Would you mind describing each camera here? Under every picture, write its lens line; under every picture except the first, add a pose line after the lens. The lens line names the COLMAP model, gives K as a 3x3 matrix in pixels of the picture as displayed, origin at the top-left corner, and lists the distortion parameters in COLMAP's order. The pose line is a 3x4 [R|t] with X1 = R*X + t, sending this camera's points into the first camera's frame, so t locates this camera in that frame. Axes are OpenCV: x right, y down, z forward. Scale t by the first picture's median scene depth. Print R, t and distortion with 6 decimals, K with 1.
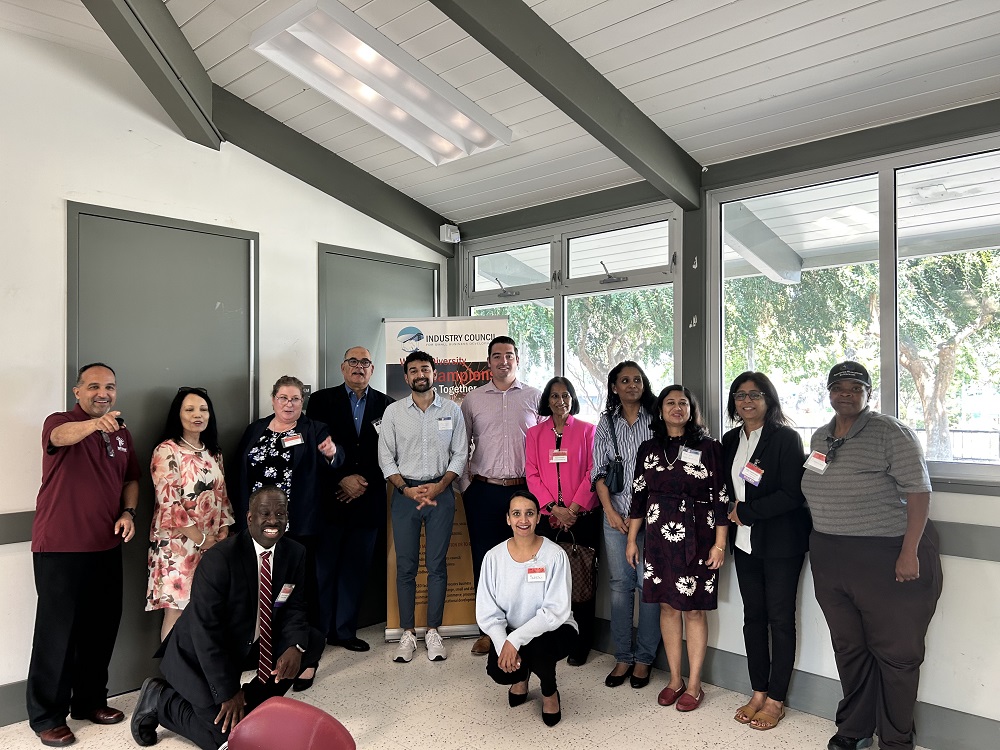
lens RADIAL K [[740.2, 0, 495.2], [0, 740.2, 381.2], [0, 0, 1]] dist [0.061160, -0.059166]
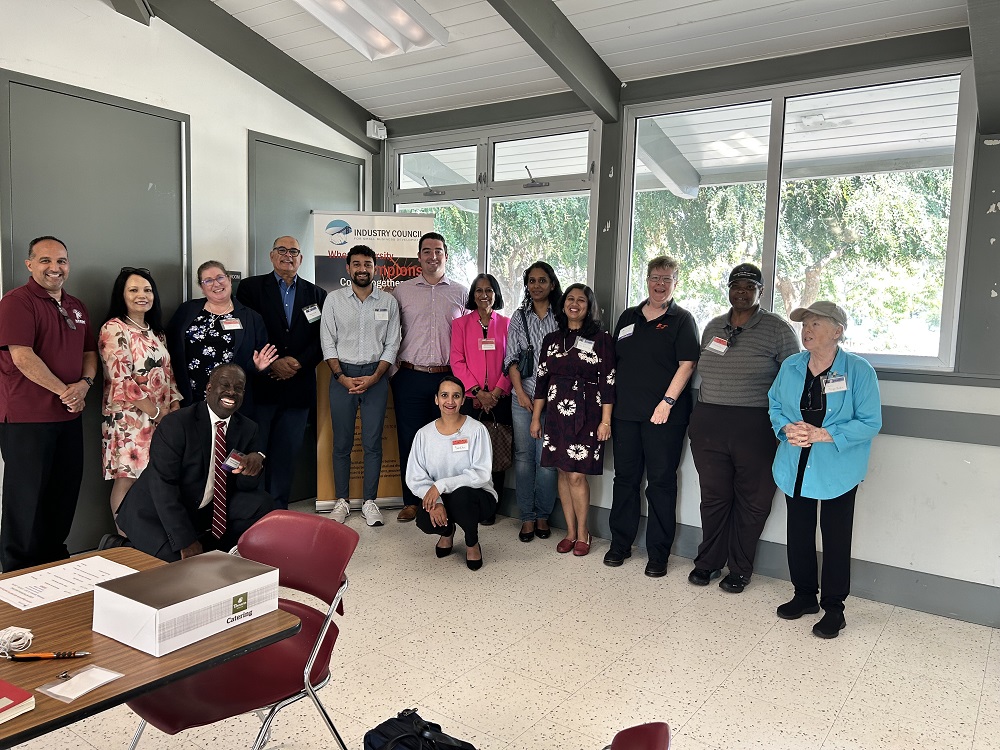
lens RADIAL K [[740.2, 0, 504.6], [0, 740.2, 361.4], [0, 0, 1]] dist [0.061160, -0.059166]
pose [[0.986726, 0.016858, 0.161515, -0.059285], [-0.032158, 0.995186, 0.092583, 0.021885], [-0.159176, -0.096548, 0.982518, -0.081016]]
